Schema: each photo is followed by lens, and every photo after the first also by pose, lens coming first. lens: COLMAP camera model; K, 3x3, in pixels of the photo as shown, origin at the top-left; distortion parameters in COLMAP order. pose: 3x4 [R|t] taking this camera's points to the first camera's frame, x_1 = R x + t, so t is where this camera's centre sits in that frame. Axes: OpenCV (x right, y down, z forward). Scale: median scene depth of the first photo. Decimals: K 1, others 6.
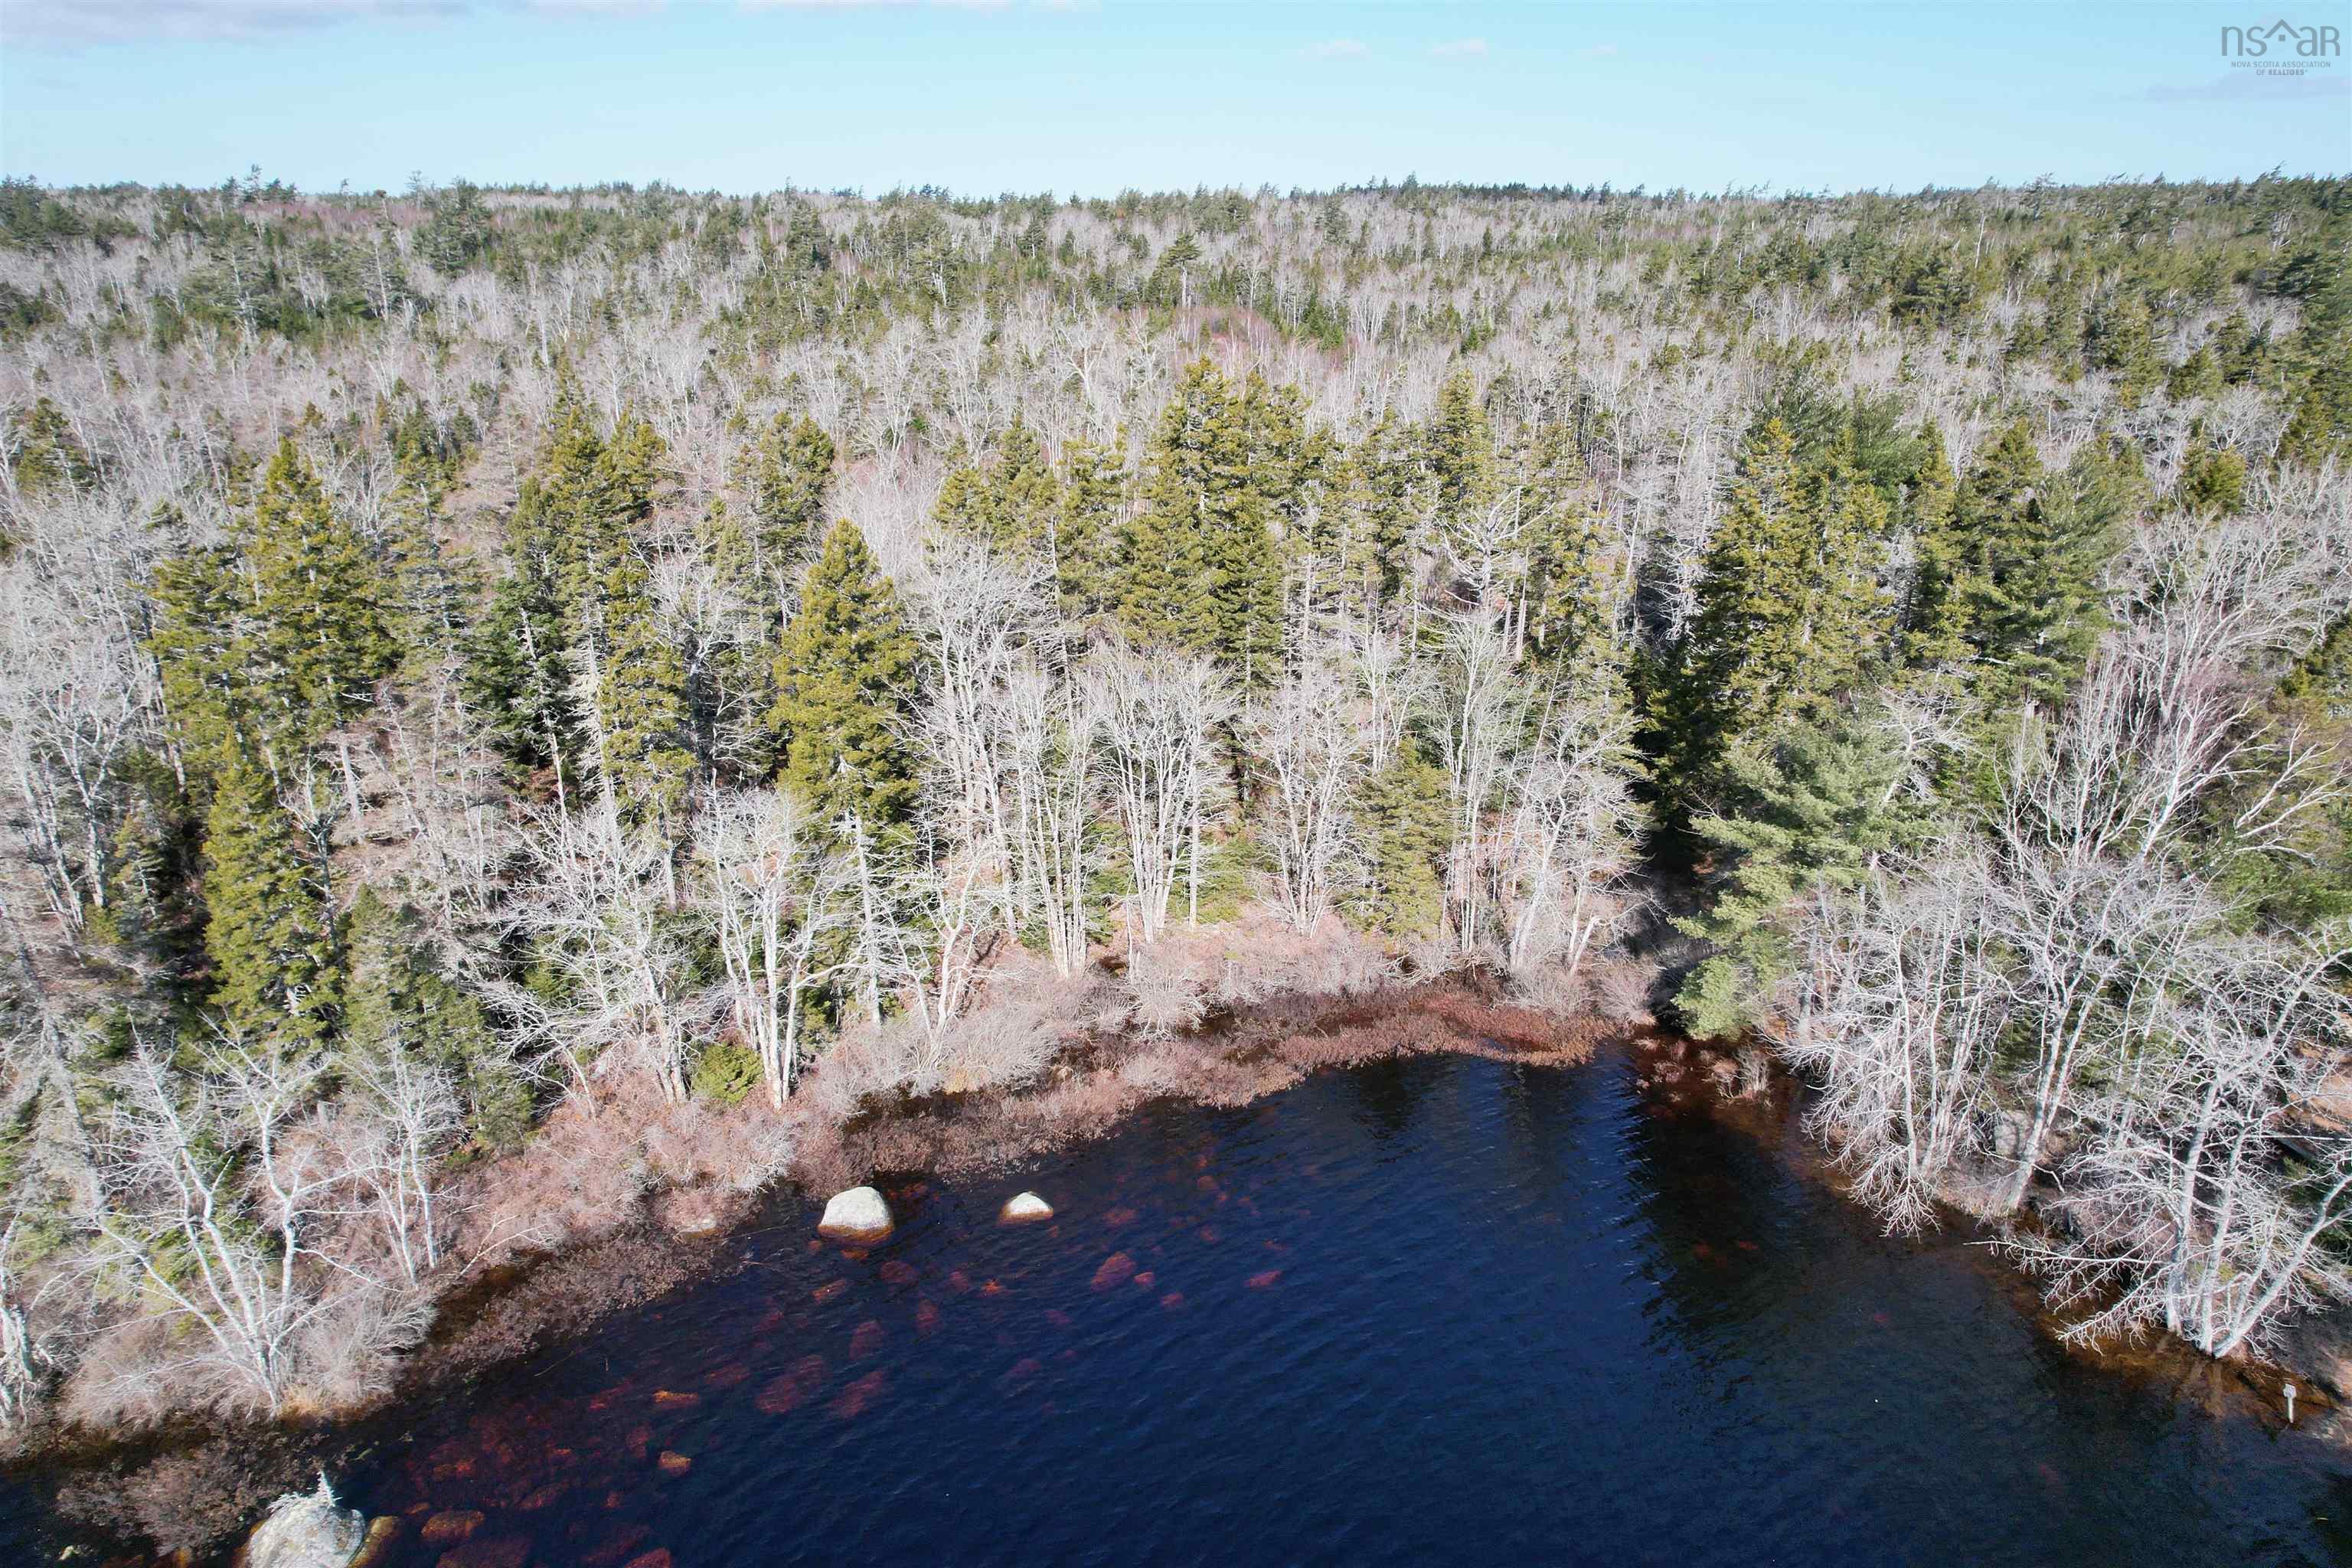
lens RADIAL K [[1509.0, 0, 1176.0], [0, 1509.0, 784.0], [0, 0, 1]] dist [-0.077614, 0.075905]
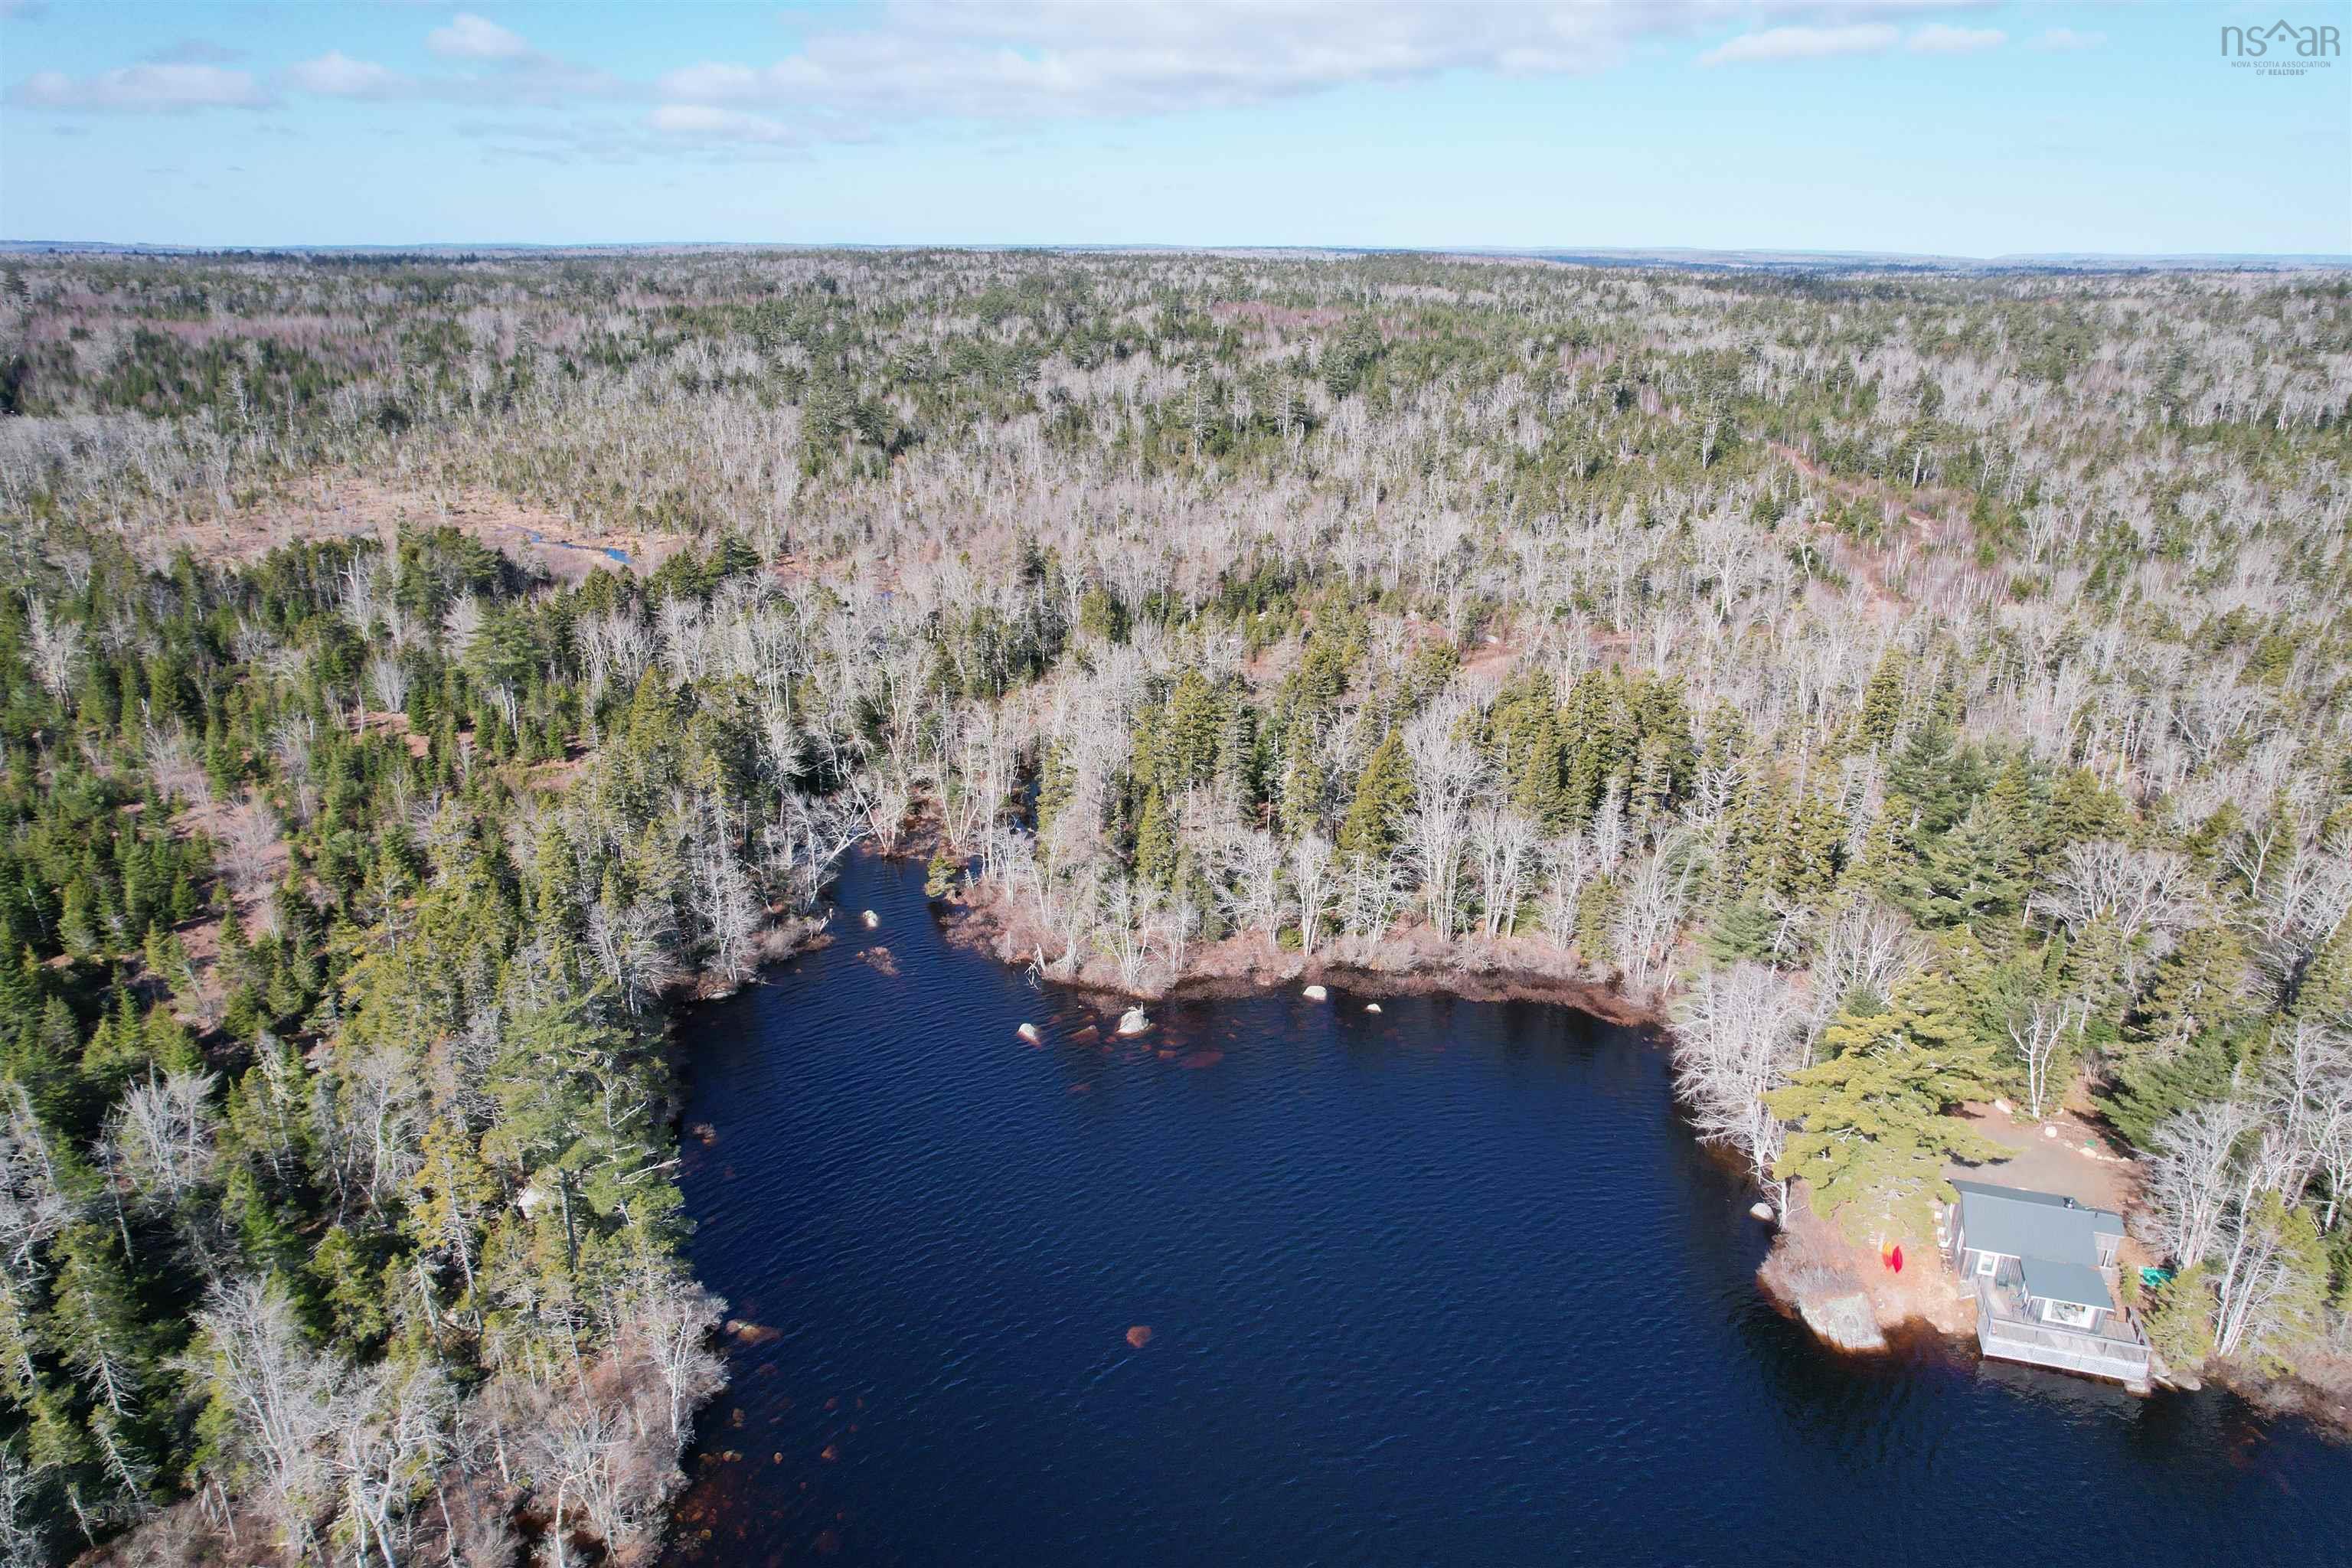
lens RADIAL K [[1509.0, 0, 1176.0], [0, 1509.0, 784.0], [0, 0, 1]] dist [-0.077614, 0.075905]
pose [[0.848947, 0.184503, -0.495225, 0.858721], [-0.196097, 0.980155, 0.029008, -0.122878], [0.490749, 0.072486, 0.868280, -1.549366]]
